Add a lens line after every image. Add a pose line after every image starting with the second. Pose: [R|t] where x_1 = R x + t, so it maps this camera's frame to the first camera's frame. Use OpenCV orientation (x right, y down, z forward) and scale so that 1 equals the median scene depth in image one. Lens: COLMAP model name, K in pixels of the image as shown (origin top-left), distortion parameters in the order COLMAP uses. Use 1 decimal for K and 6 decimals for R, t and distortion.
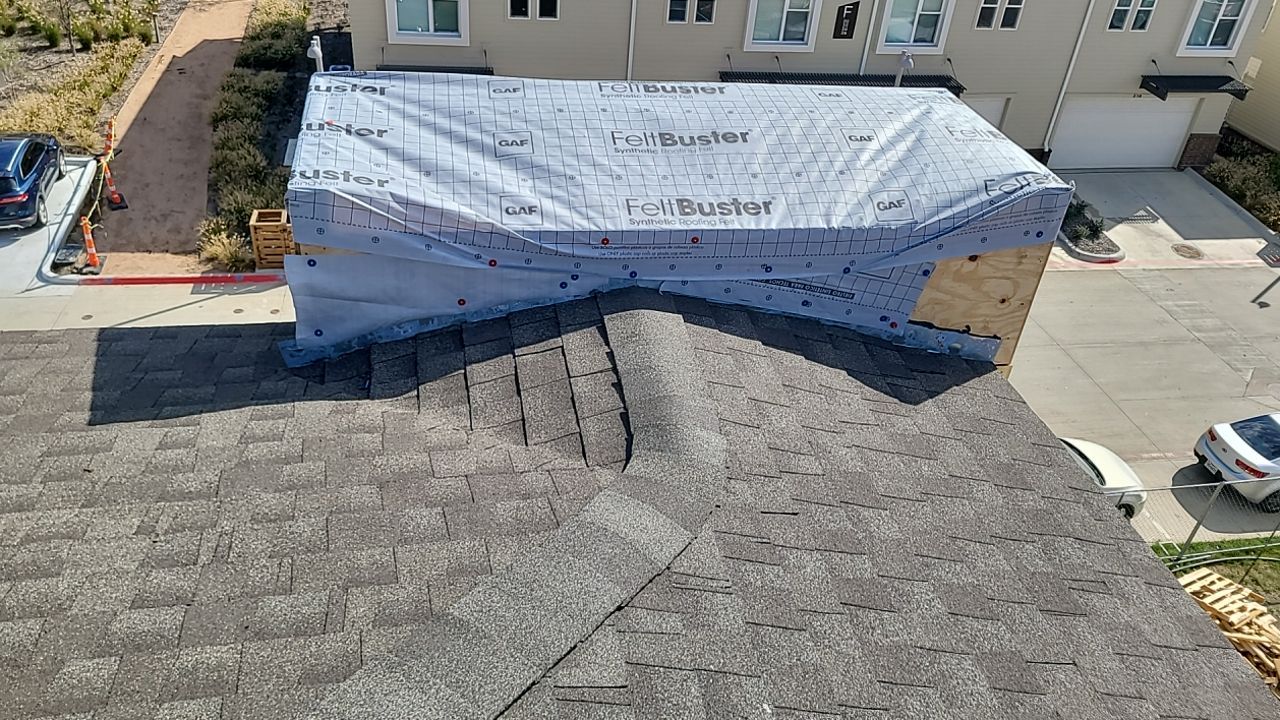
lens RADIAL K [[980.6, 0, 652.7], [0, 980.6, 336.2], [0, 0, 1]] dist [0.064754, -0.053084]
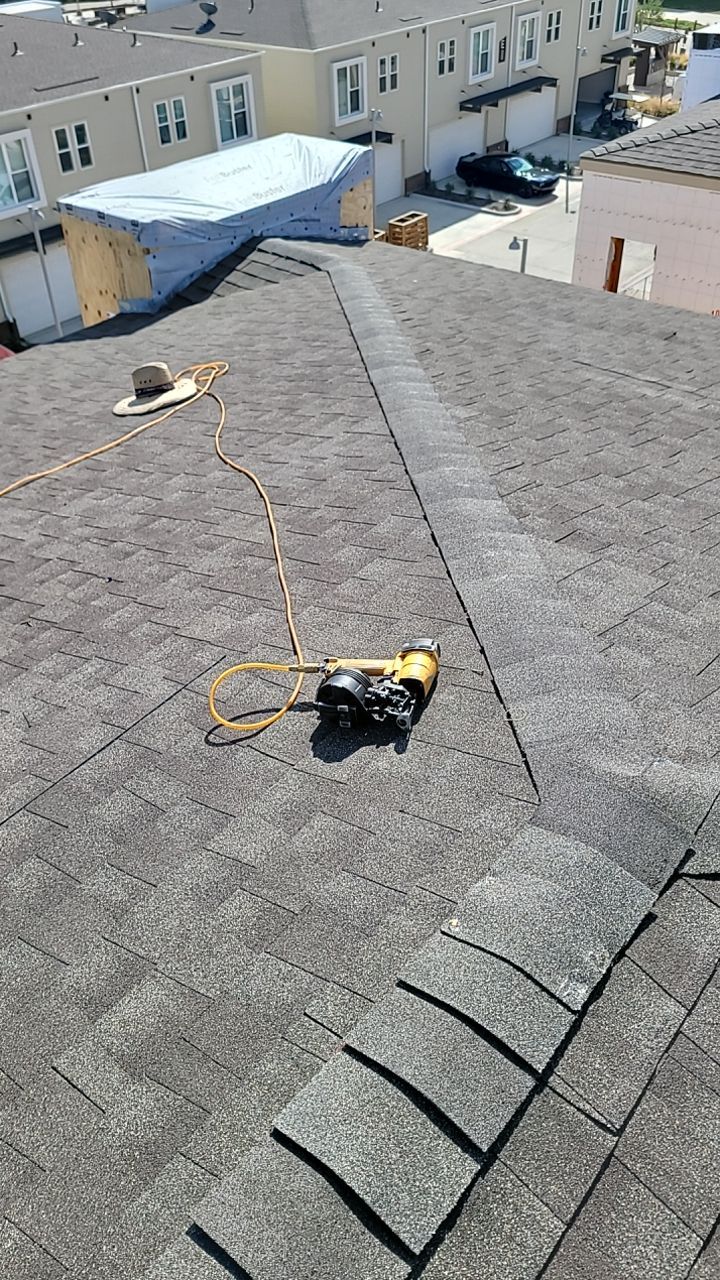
lens RADIAL K [[965.8, 0, 361.8], [0, 965.8, 645.7], [0, 0, 1]] dist [0.061762, -0.048877]
pose [[0.765956, -0.485073, 0.421918, -1.205114], [0.425691, 0.874472, 0.232563, 0.351299], [-0.481766, 0.001474, 0.876299, -1.112204]]
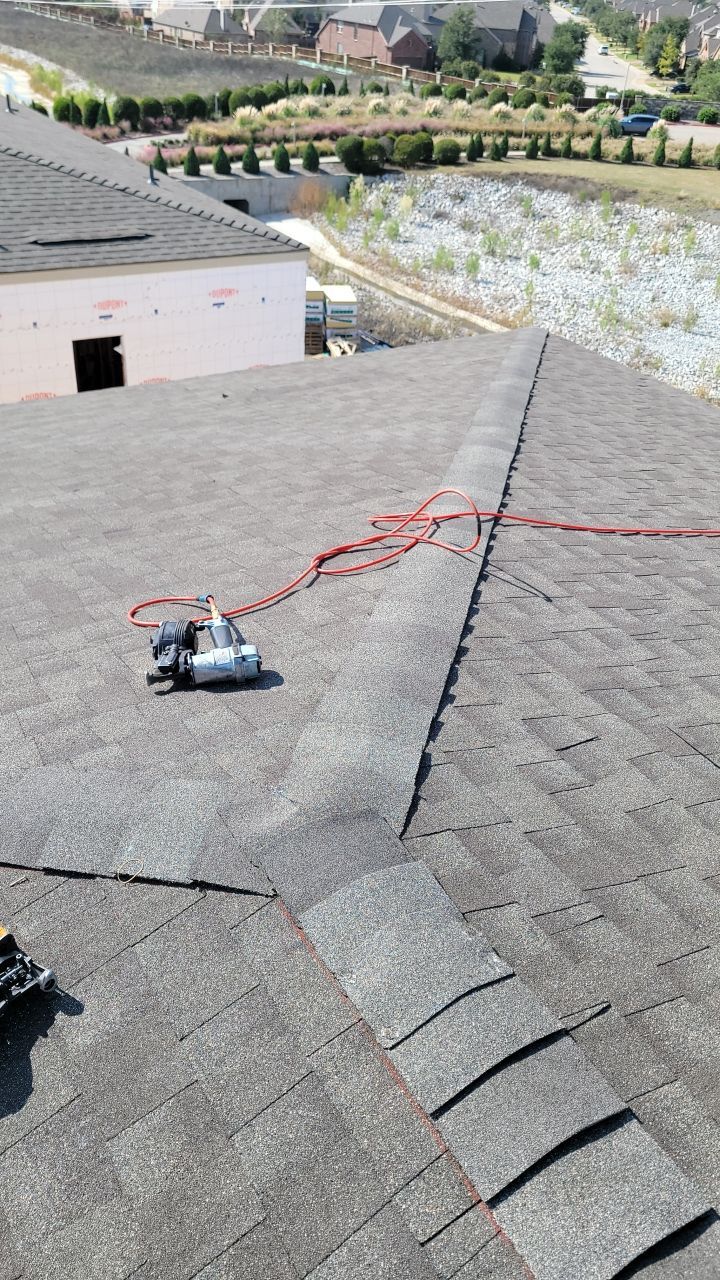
lens RADIAL K [[964.2, 0, 360.4], [0, 964.2, 634.9], [0, 0, 1]] dist [0.059609, -0.055127]
pose [[-0.346911, -0.613652, 0.709284, -1.230008], [0.434483, 0.565059, 0.701379, 0.199732], [-0.831191, 0.551487, 0.070596, -0.856172]]
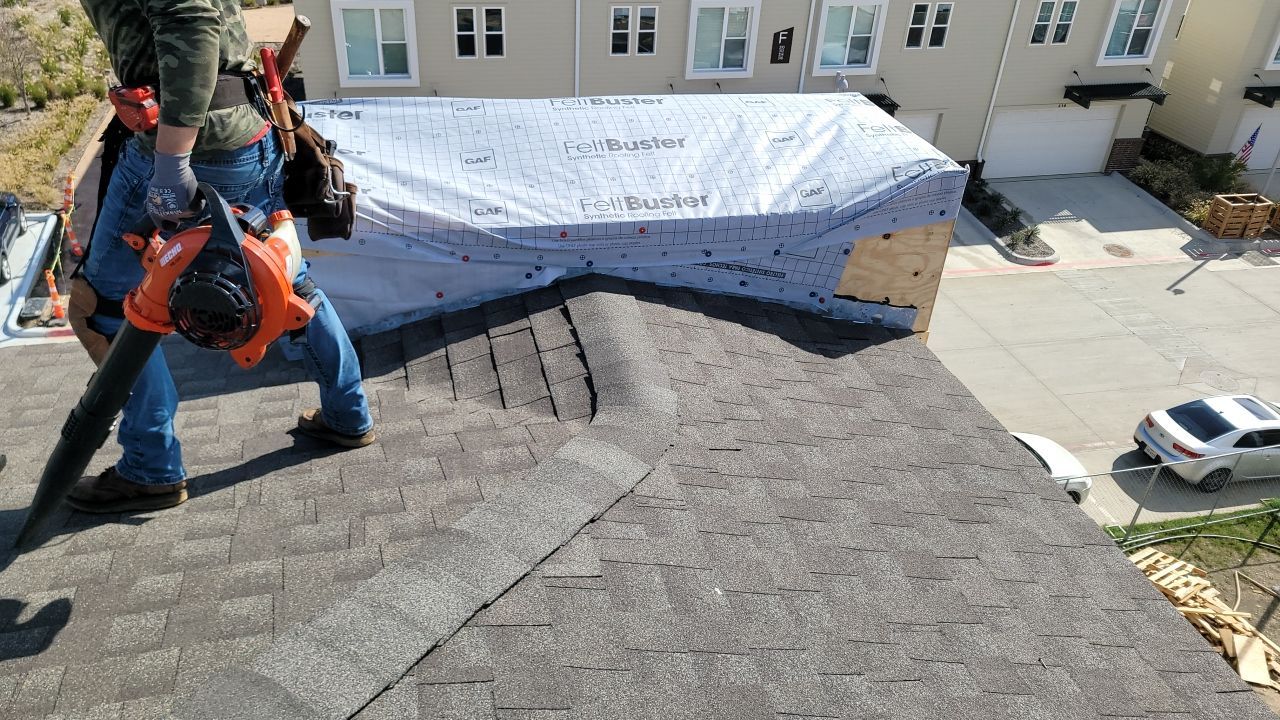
lens RADIAL K [[965.8, 0, 640.1], [0, 965.8, 344.3], [0, 0, 1]] dist [0.061762, -0.048877]
pose [[0.998145, -0.053669, 0.028760, 0.001021], [0.054242, 0.998337, -0.019501, 0.050944], [-0.027666, 0.021025, 0.999396, -0.109445]]
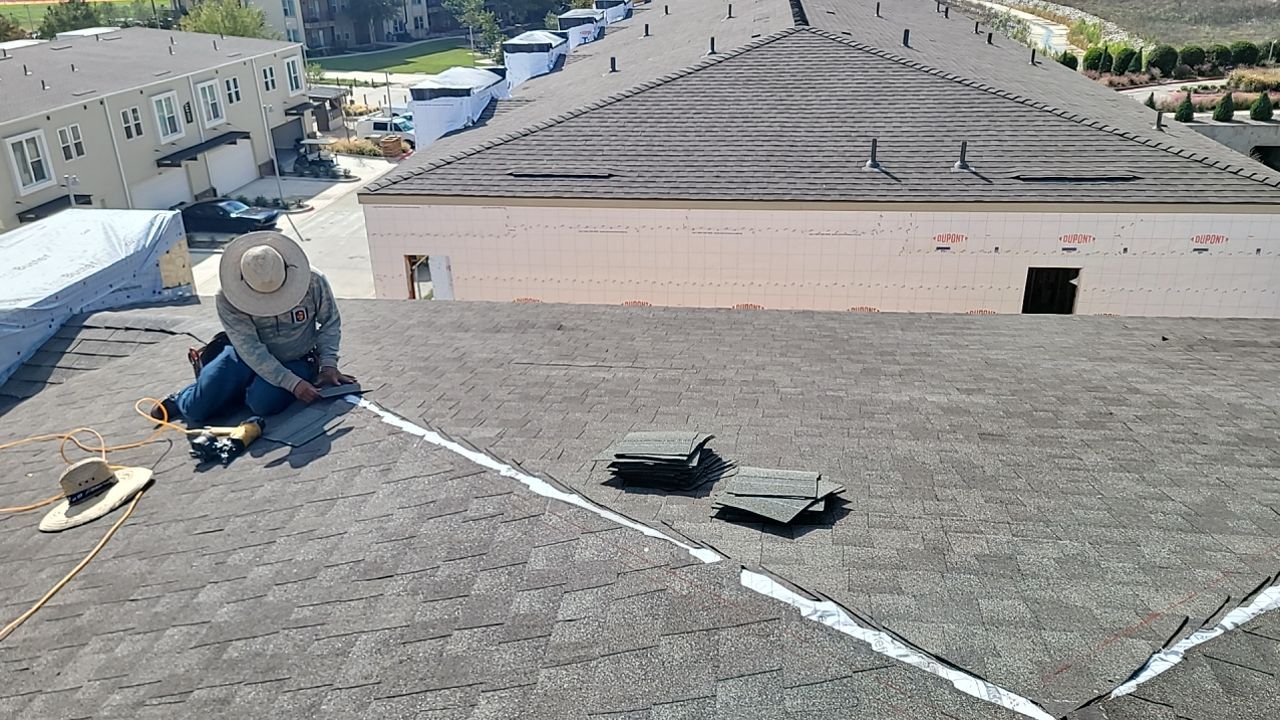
lens RADIAL K [[964.2, 0, 639.6], [0, 964.2, 350.0], [0, 0, 1]] dist [0.059609, -0.055127]
pose [[0.306834, -0.462179, 0.832012, -1.341432], [0.560258, 0.794383, 0.234661, 0.186191], [-0.769392, 0.394139, 0.502683, -0.915391]]
